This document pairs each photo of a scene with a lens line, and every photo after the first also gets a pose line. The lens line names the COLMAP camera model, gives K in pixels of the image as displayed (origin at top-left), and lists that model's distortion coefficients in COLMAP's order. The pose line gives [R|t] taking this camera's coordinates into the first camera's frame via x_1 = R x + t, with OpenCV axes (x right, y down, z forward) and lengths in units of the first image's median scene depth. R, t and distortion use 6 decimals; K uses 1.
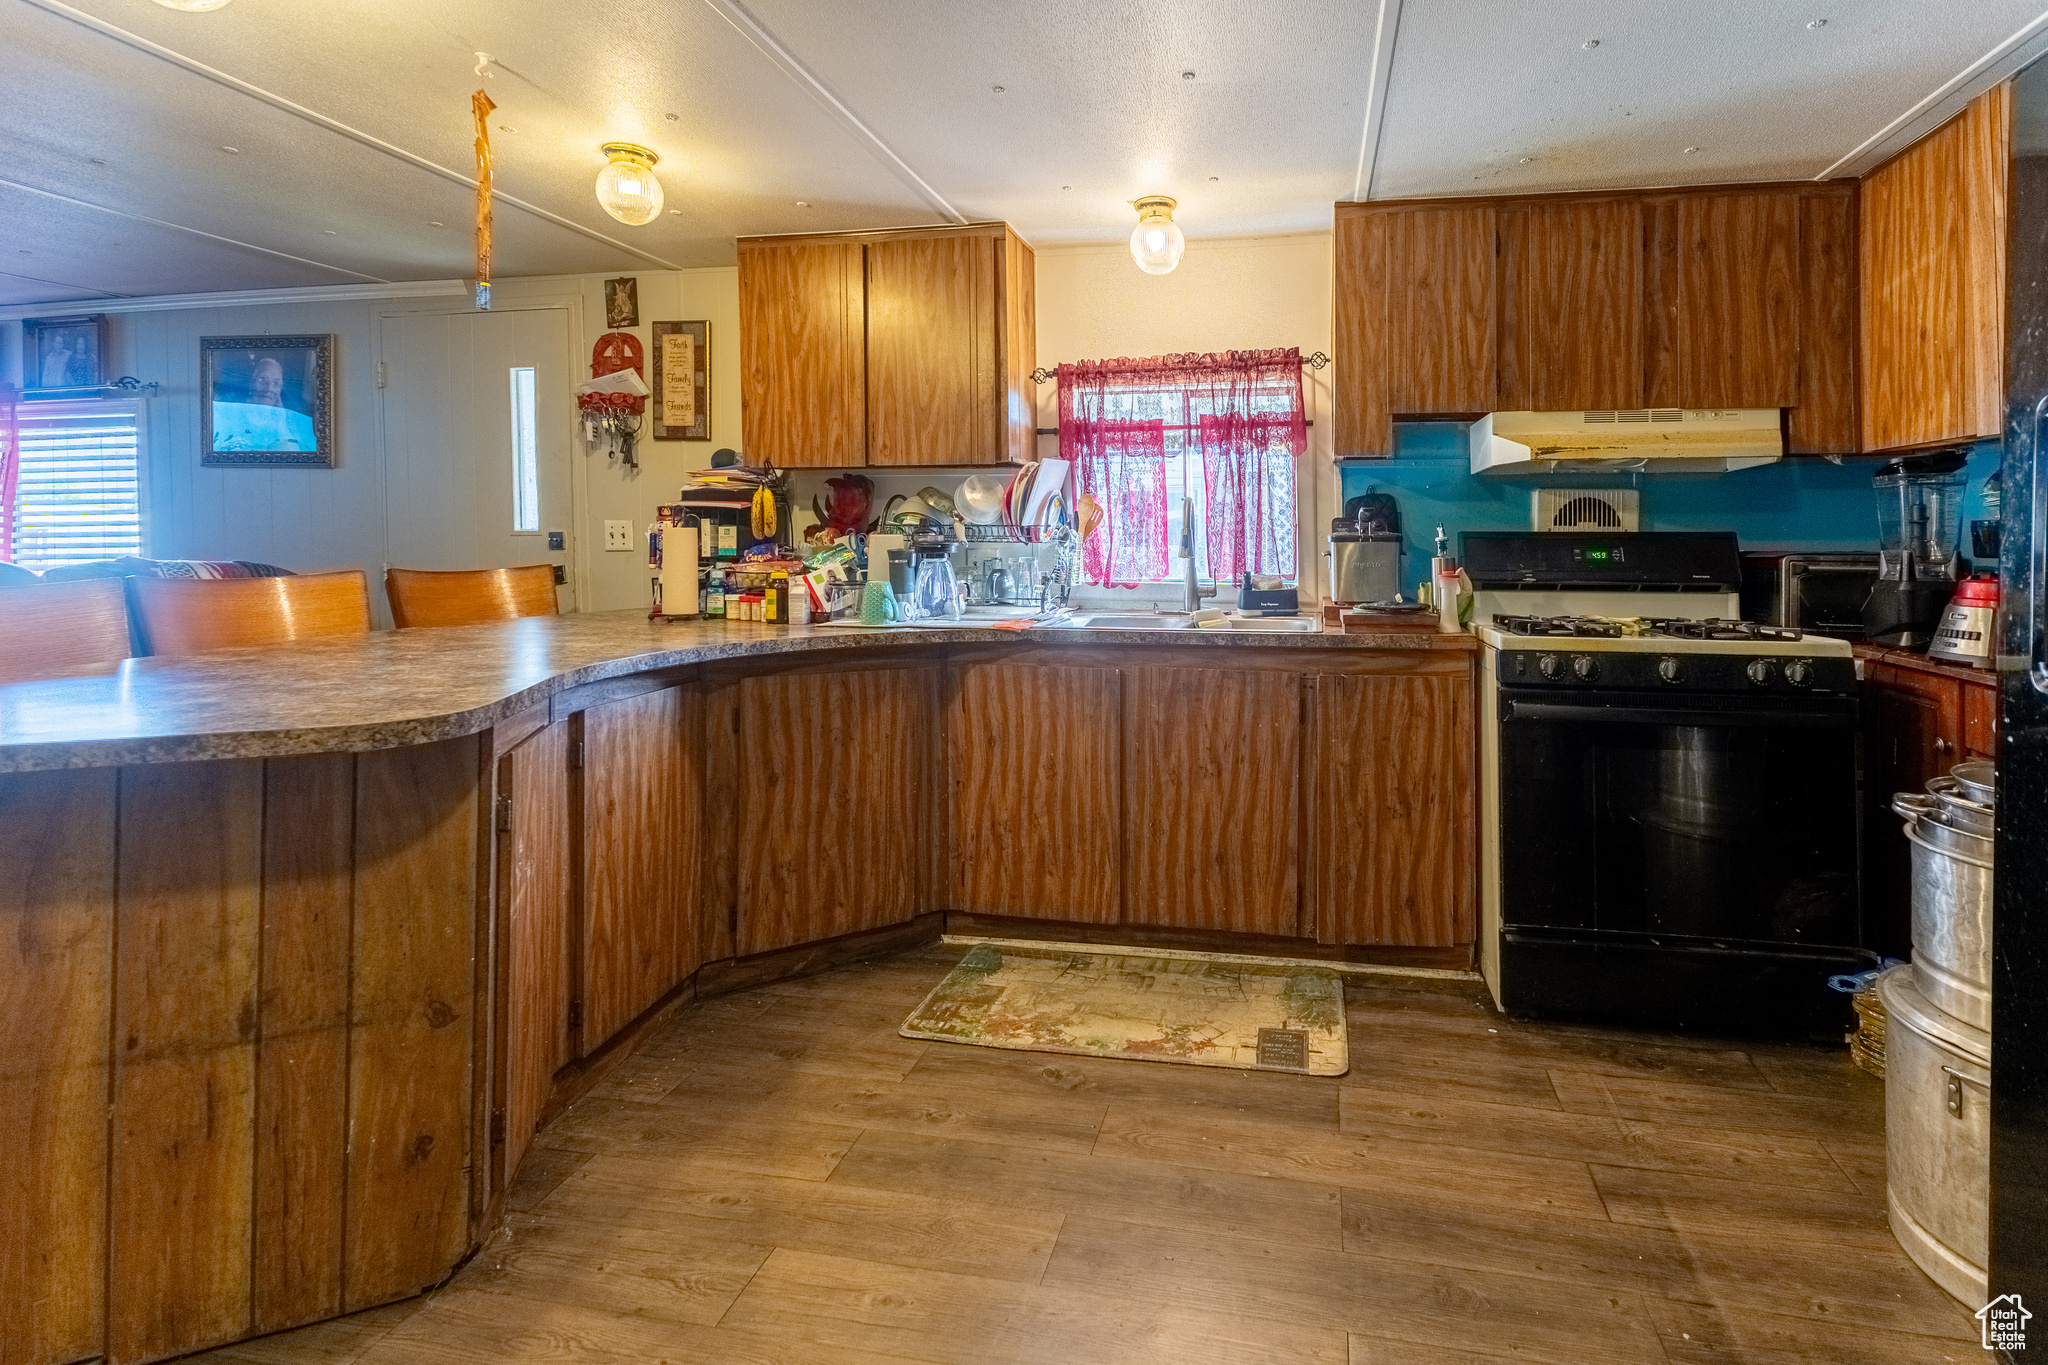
lens RADIAL K [[886.6, 0, 1096.4], [0, 886.6, 550.0], [0, 0, 1]] dist [-0.001309, 0.000541]
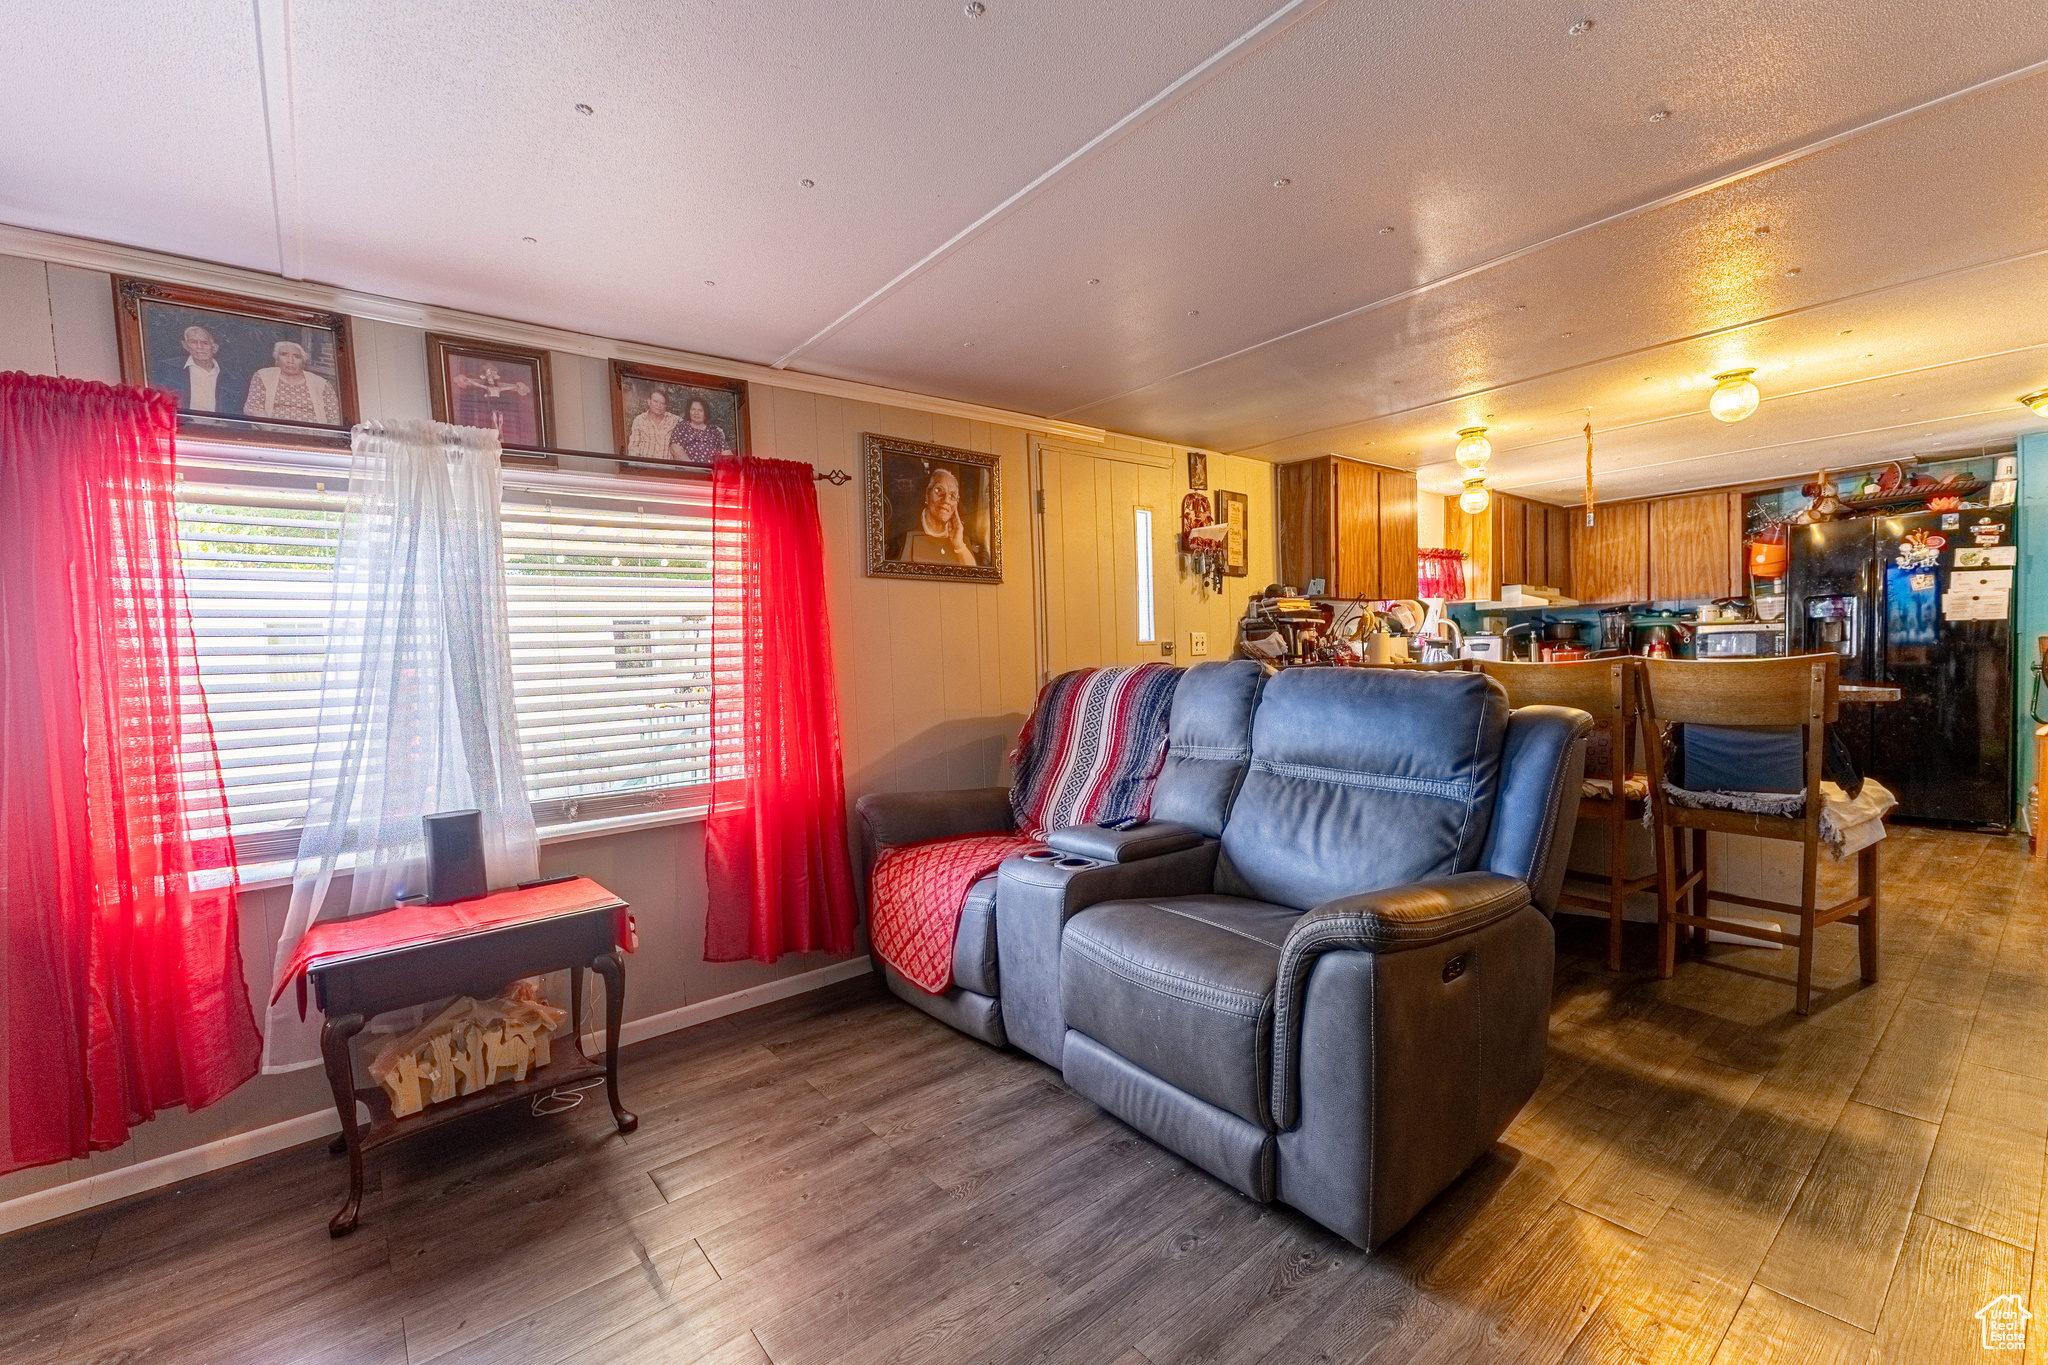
lens RADIAL K [[886.6, 0, 1003.1], [0, 886.6, 686.7], [0, 0, 1]] dist [-0.001309, 0.000541]
pose [[0.673161, -0.045409, 0.738101, -2.378618], [0.044153, 0.998800, 0.021180, 0.008728], [-0.738177, 0.018332, 0.674358, 0.429903]]
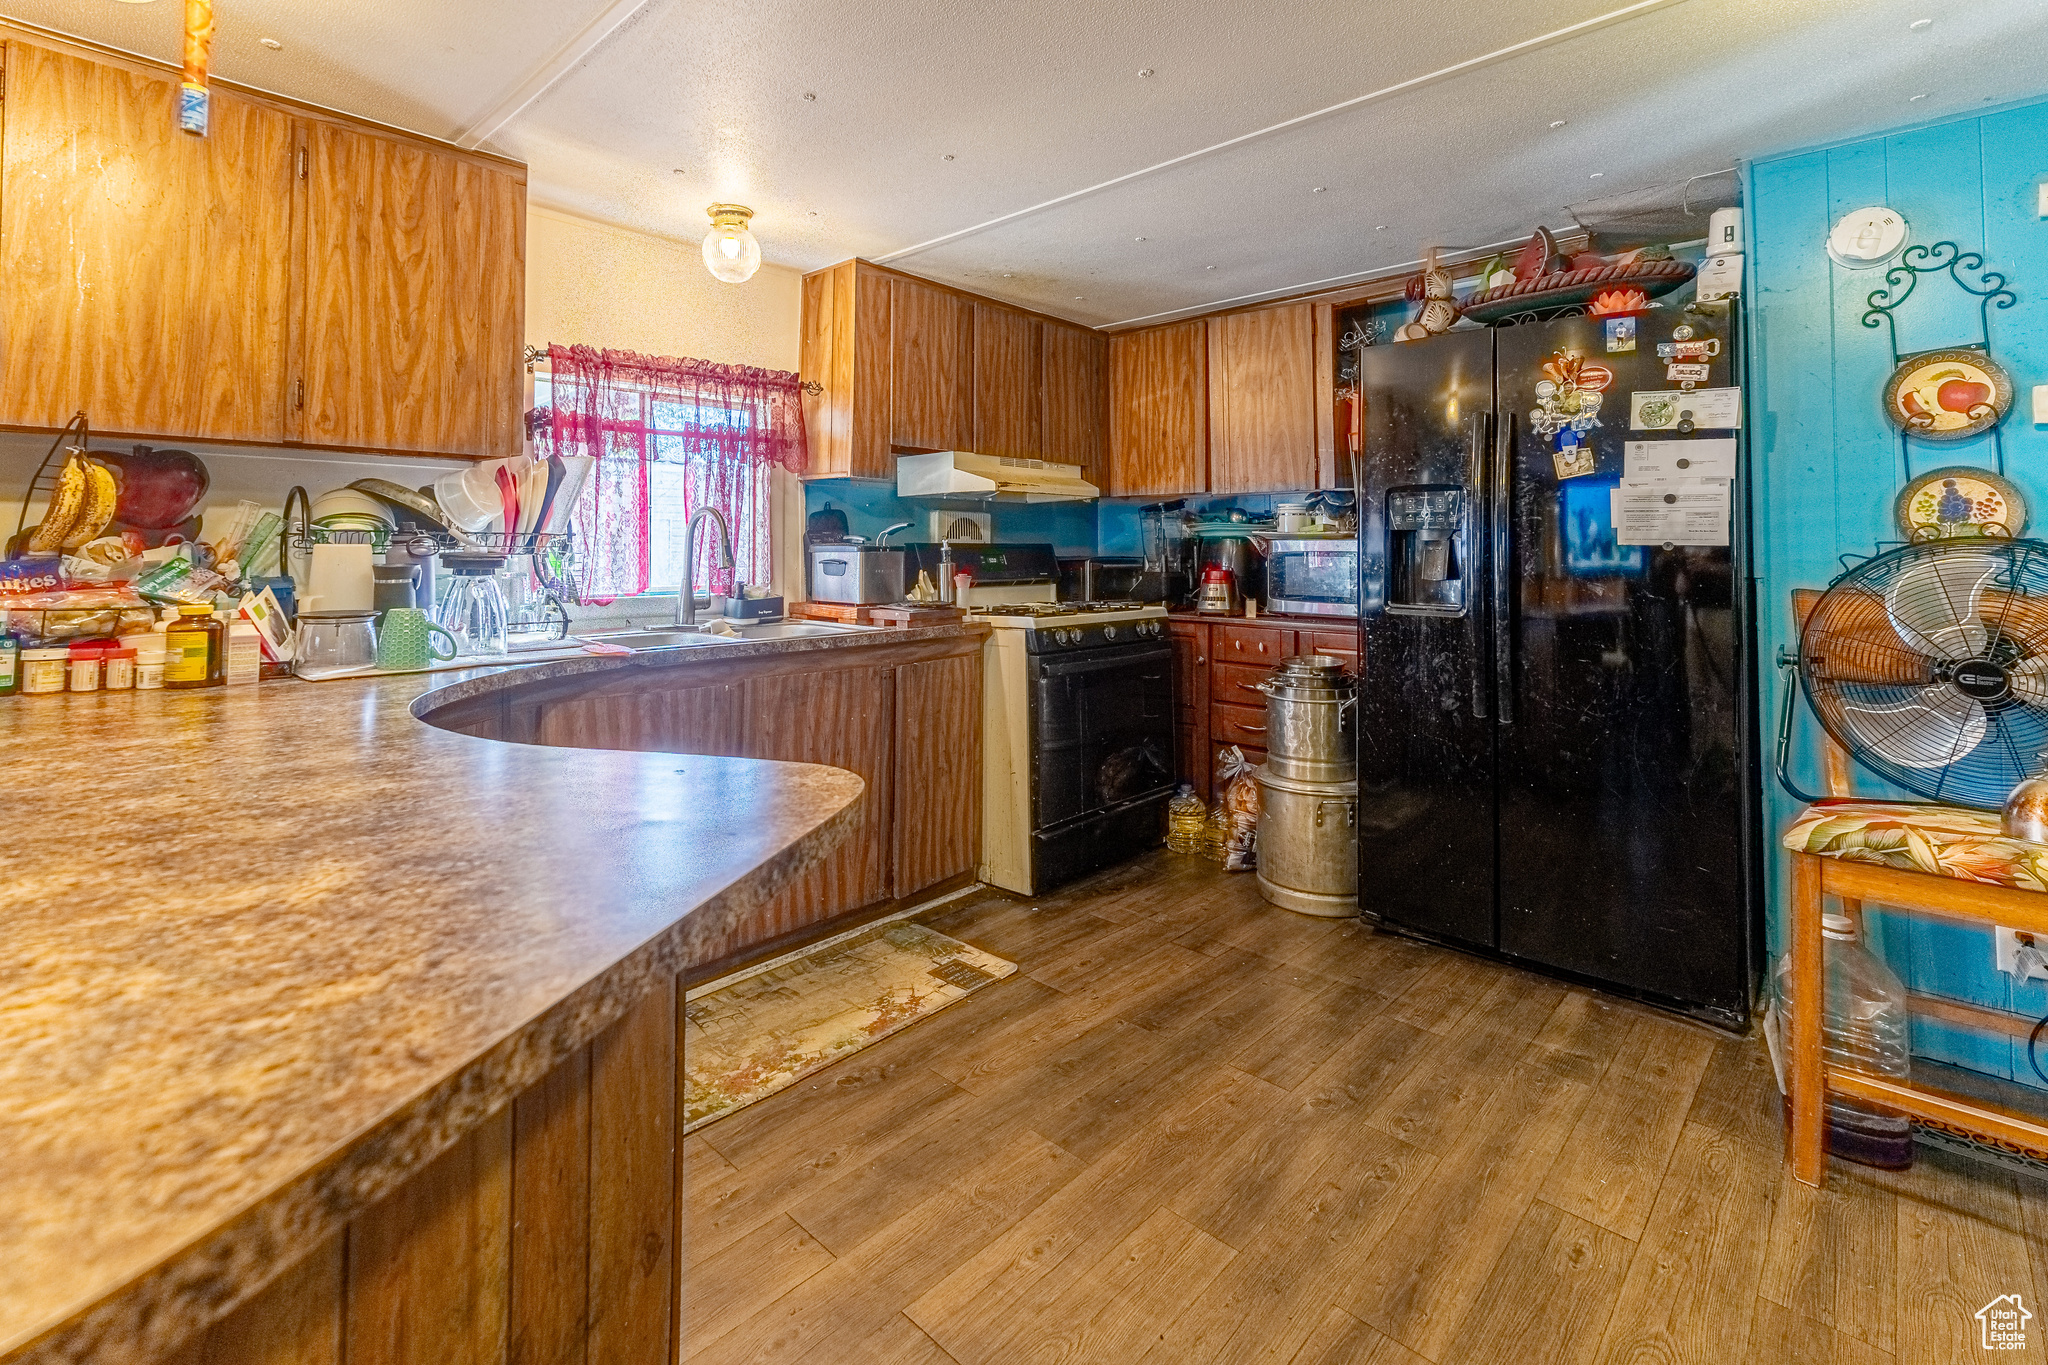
lens RADIAL K [[904.7, 0, 998.0], [0, 904.7, 524.2], [0, 0, 1]] dist [-0.001968, -0.000462]
pose [[0.571713, 0.020523, 0.820197, -0.622490], [0.012782, 0.999343, -0.033916, -0.002698], [-0.820354, 0.029874, 0.571075, 0.197340]]
